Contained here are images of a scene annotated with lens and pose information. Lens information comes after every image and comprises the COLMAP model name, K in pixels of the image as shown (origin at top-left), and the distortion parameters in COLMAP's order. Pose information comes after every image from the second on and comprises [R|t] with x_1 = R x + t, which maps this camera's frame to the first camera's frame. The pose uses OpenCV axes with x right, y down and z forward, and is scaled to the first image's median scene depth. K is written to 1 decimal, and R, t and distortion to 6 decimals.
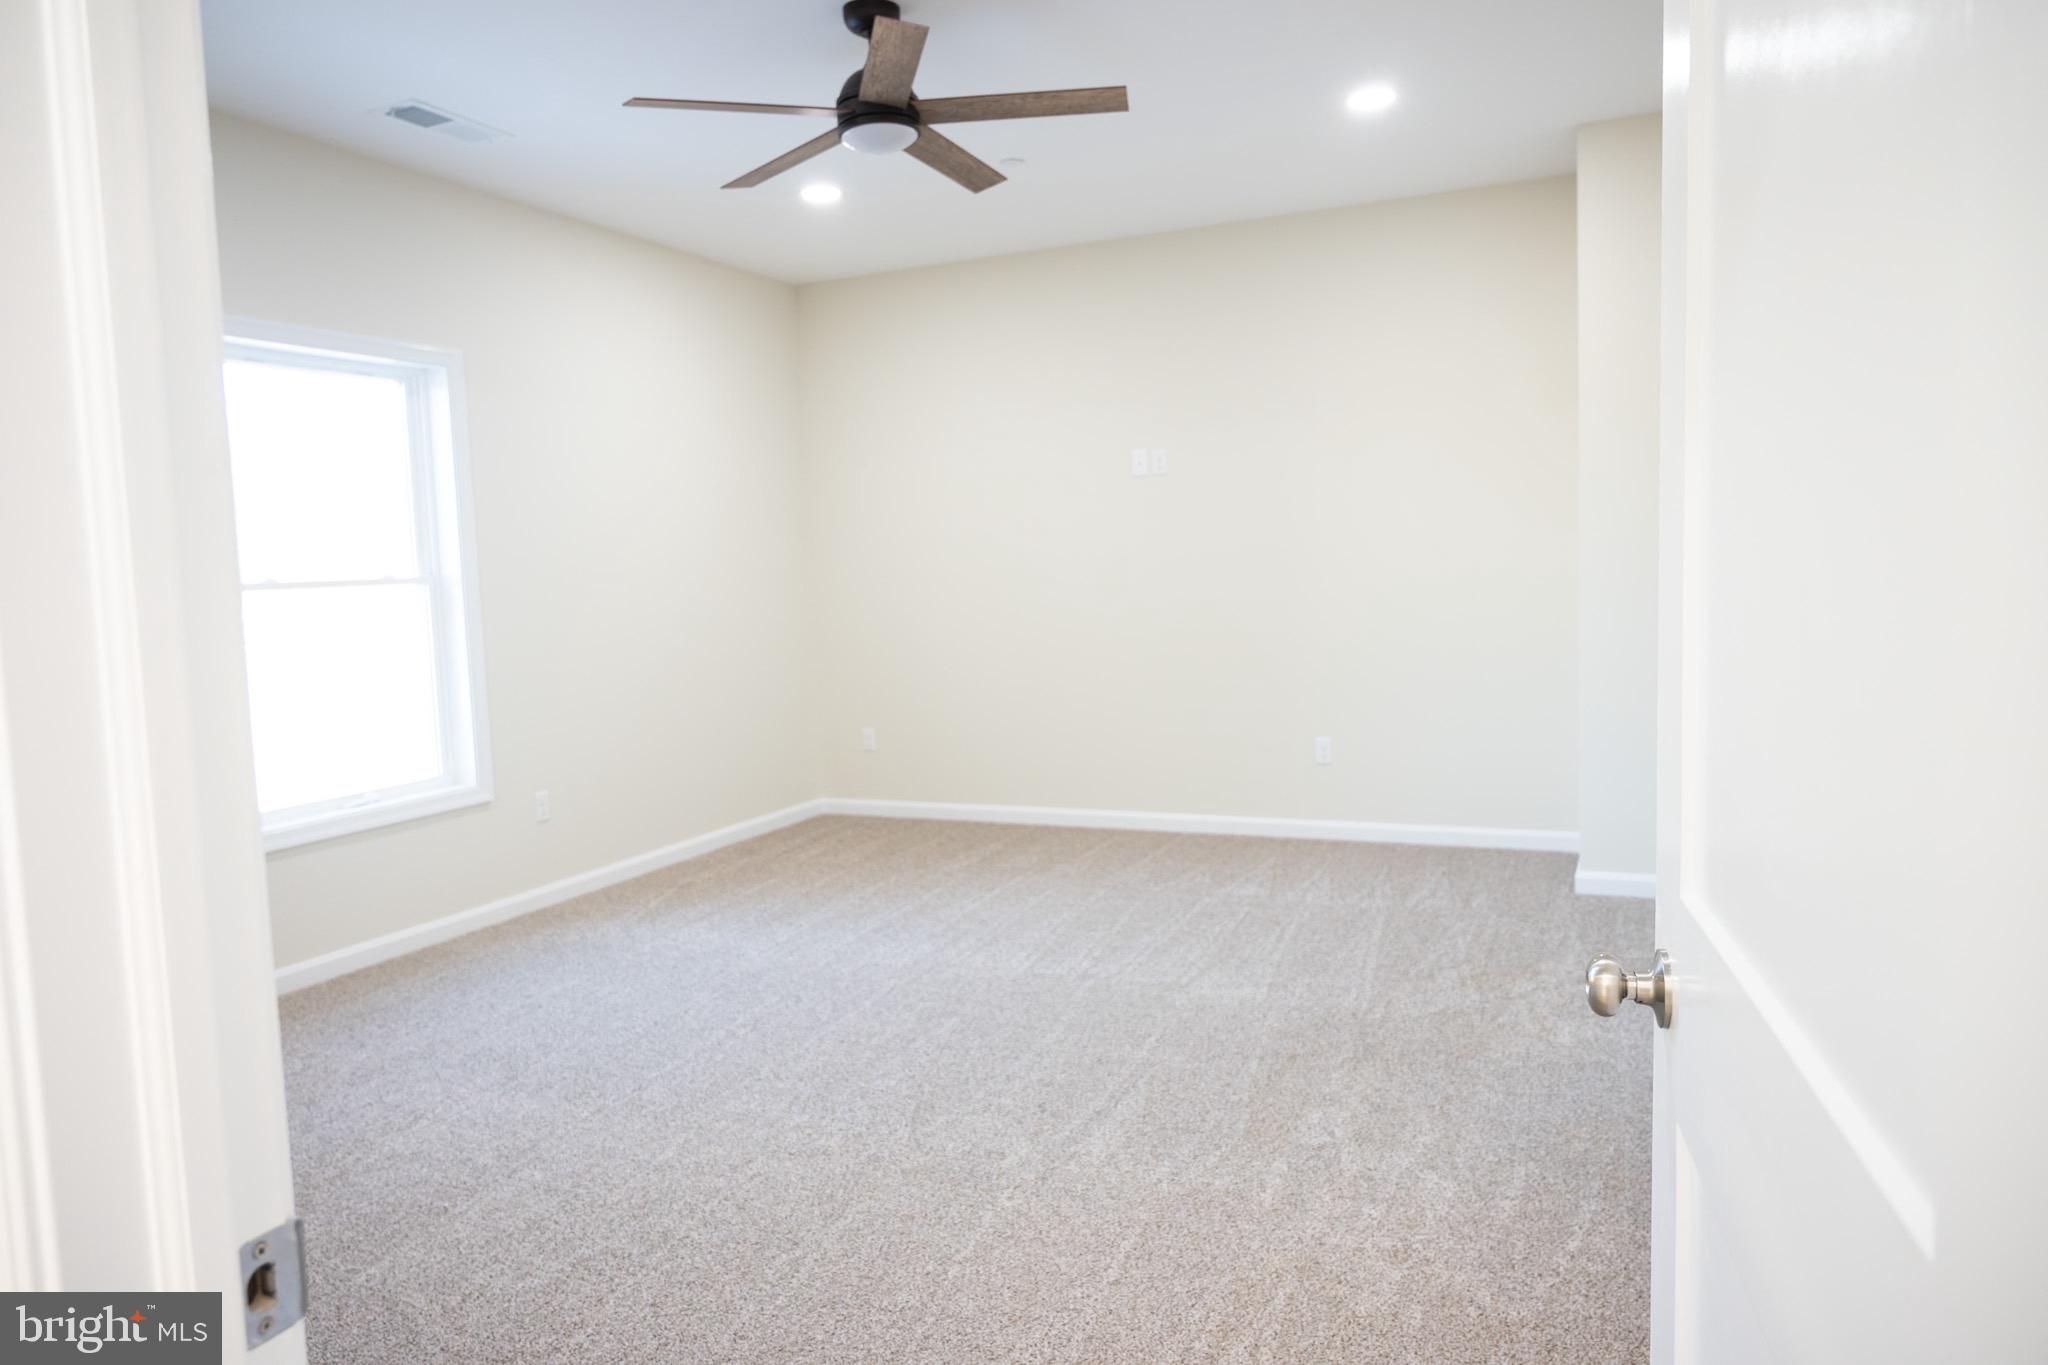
lens RADIAL K [[1353.6, 0, 1017.6], [0, 1353.6, 678.7], [0, 0, 1]] dist [-0.012037, 0.003498]
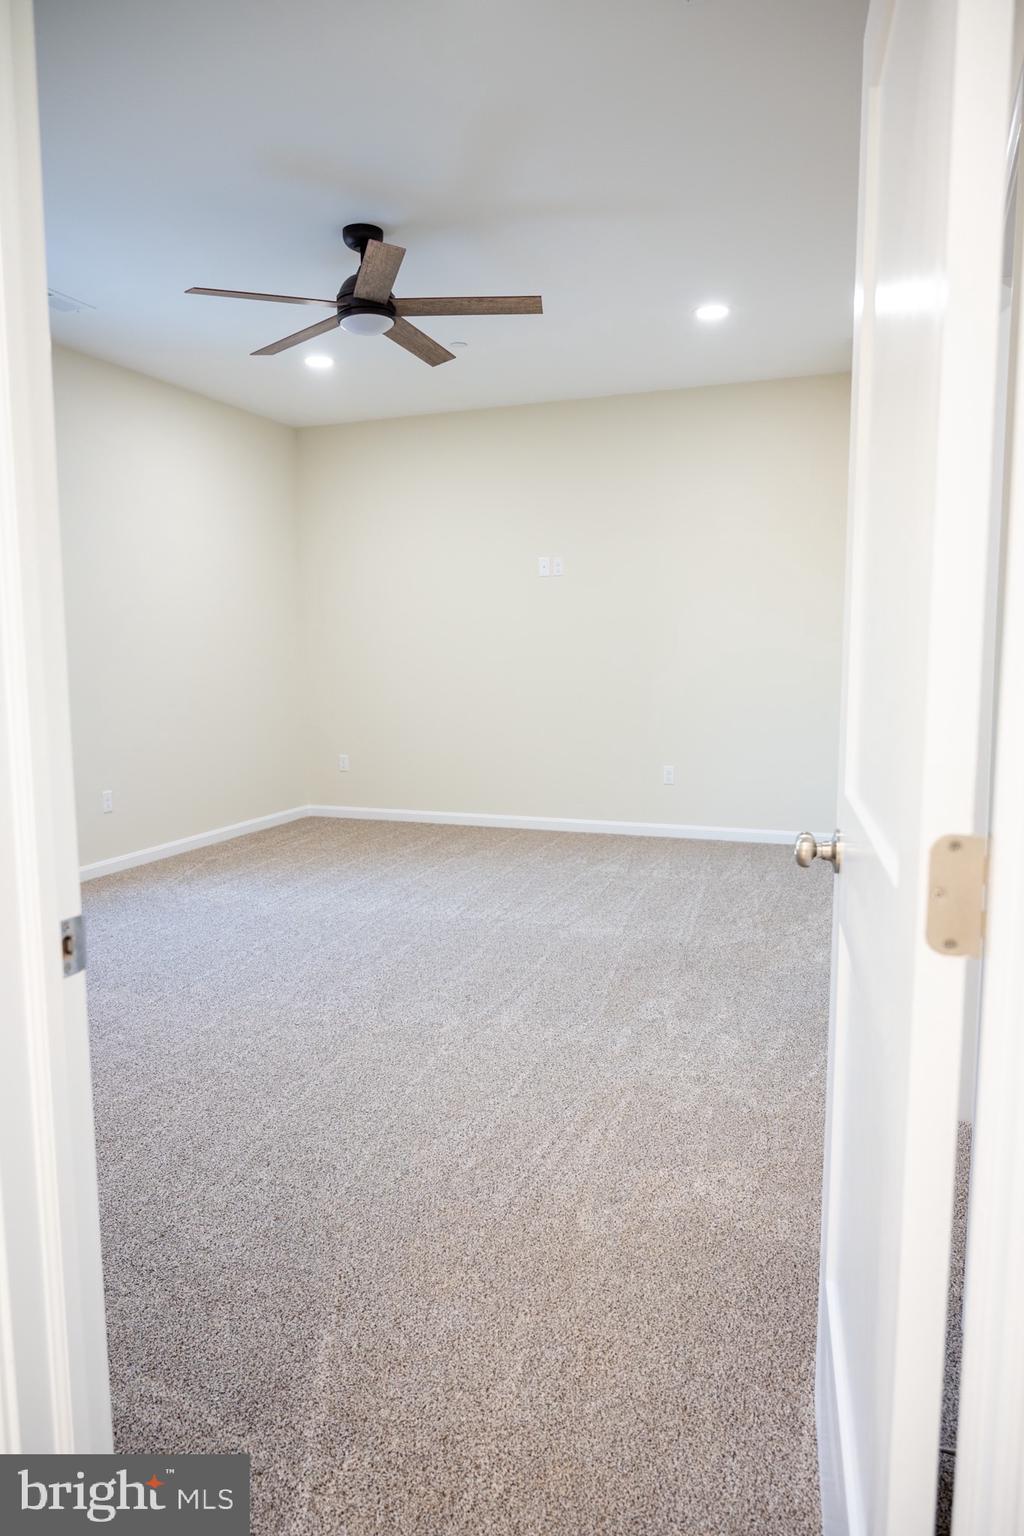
lens RADIAL K [[1015.2, 0, 514.3], [0, 1015.2, 769.7], [0, 0, 1]] dist [-0.012037, 0.003498]
pose [[0.997679, 0.020480, 0.064937, -0.007806], [-0.022636, 0.999211, 0.032644, 0.029369], [-0.064217, -0.034038, 0.997355, -0.088694]]
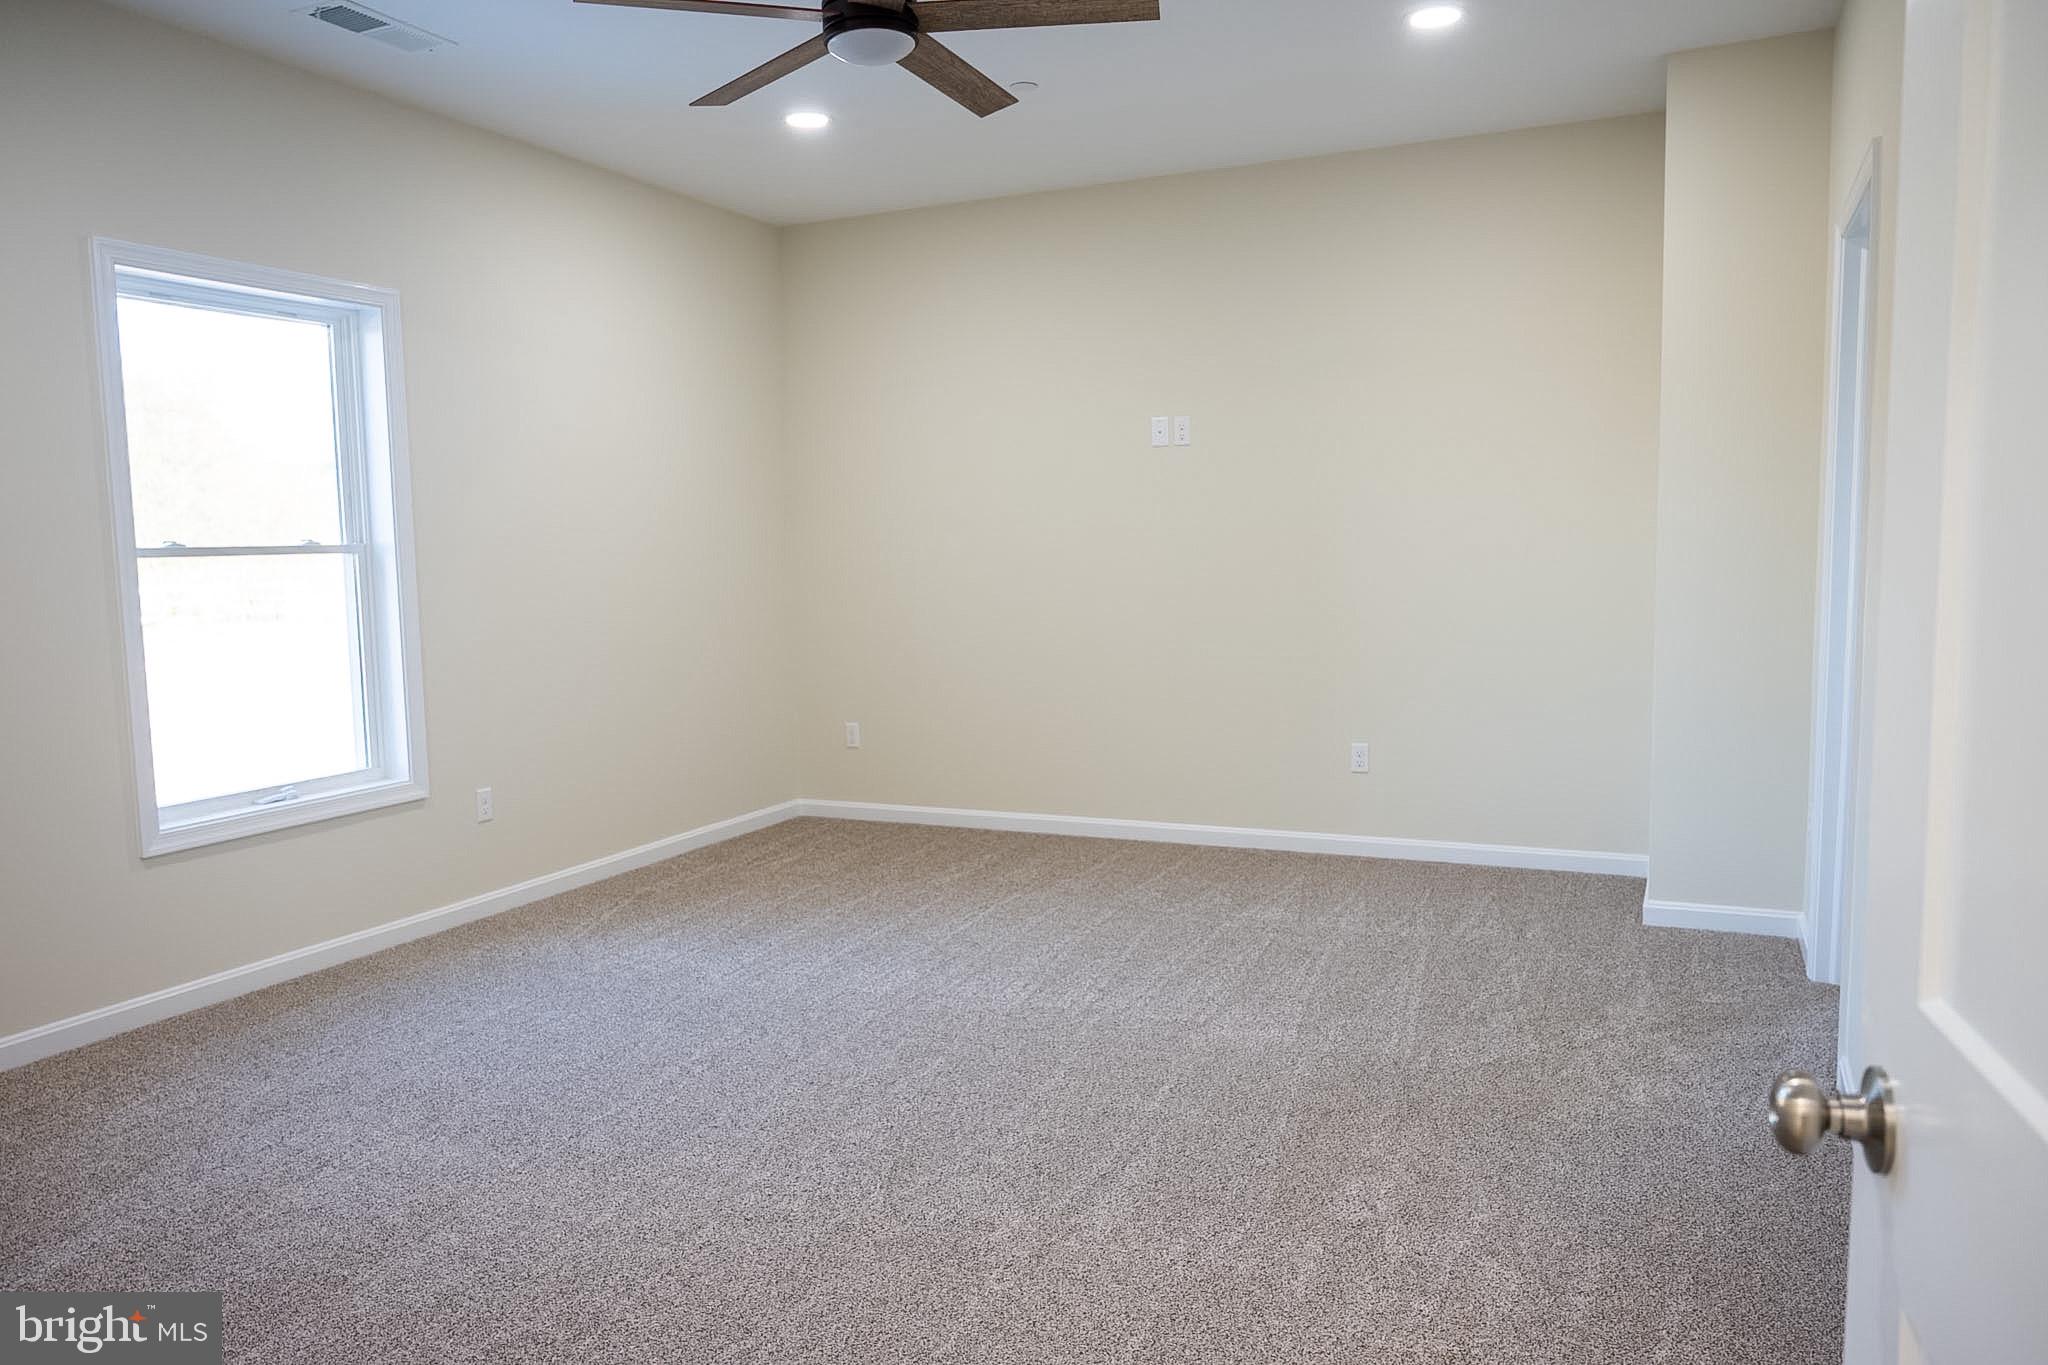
lens RADIAL K [[1457.2, 0, 1010.4], [0, 1457.2, 687.5], [0, 0, 1]] dist [-0.014615, 0.000950]
pose [[0.999820, 0.018199, -0.005405, -0.000403], [-0.018123, 0.999741, 0.013730, -0.003640], [0.005654, -0.013630, 0.999891, 0.064938]]
